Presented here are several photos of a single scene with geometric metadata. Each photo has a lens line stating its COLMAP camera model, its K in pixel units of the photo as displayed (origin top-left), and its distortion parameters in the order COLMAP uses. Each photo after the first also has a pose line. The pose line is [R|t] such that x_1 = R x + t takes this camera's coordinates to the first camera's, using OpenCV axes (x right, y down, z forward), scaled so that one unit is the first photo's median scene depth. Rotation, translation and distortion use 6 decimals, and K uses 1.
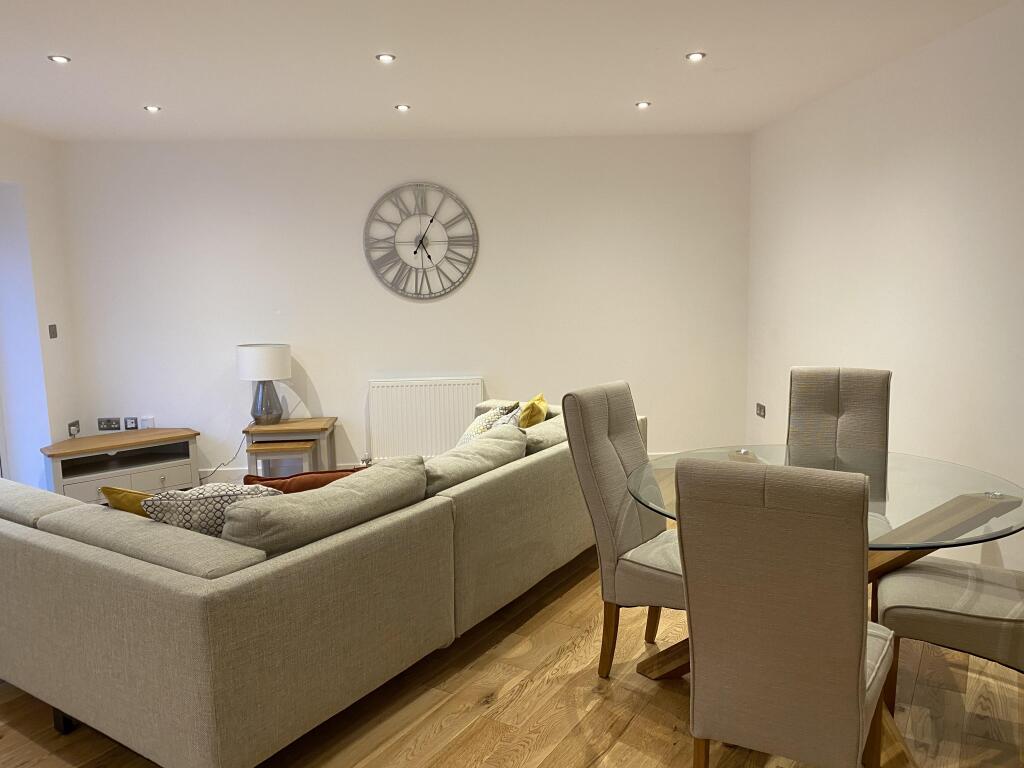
lens RADIAL K [[788.7, 0, 508.3], [0, 788.7, 386.9], [0, 0, 1]] dist [0.050161, -0.025500]
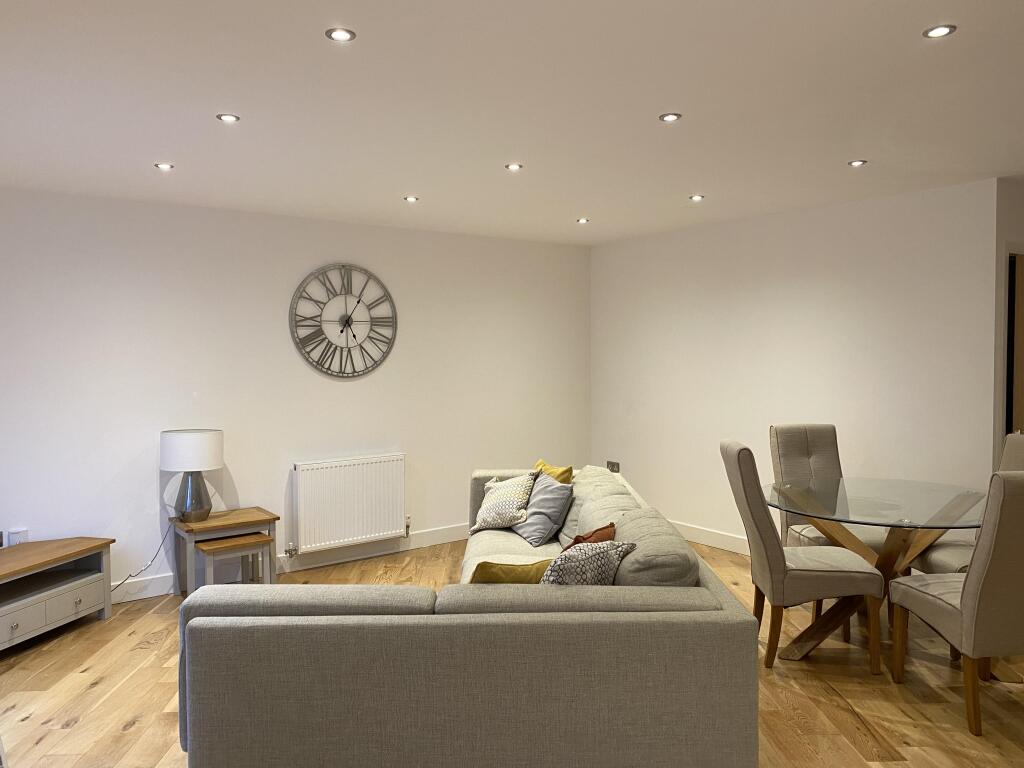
lens RADIAL K [[788.7, 0, 516.5], [0, 788.7, 382.4], [0, 0, 1]] dist [0.050161, -0.025500]
pose [[0.824110, -0.006389, 0.566394, -0.501212], [0.066111, 0.994187, -0.084978, -0.006472], [-0.562559, 0.107476, 0.819742, 0.062896]]
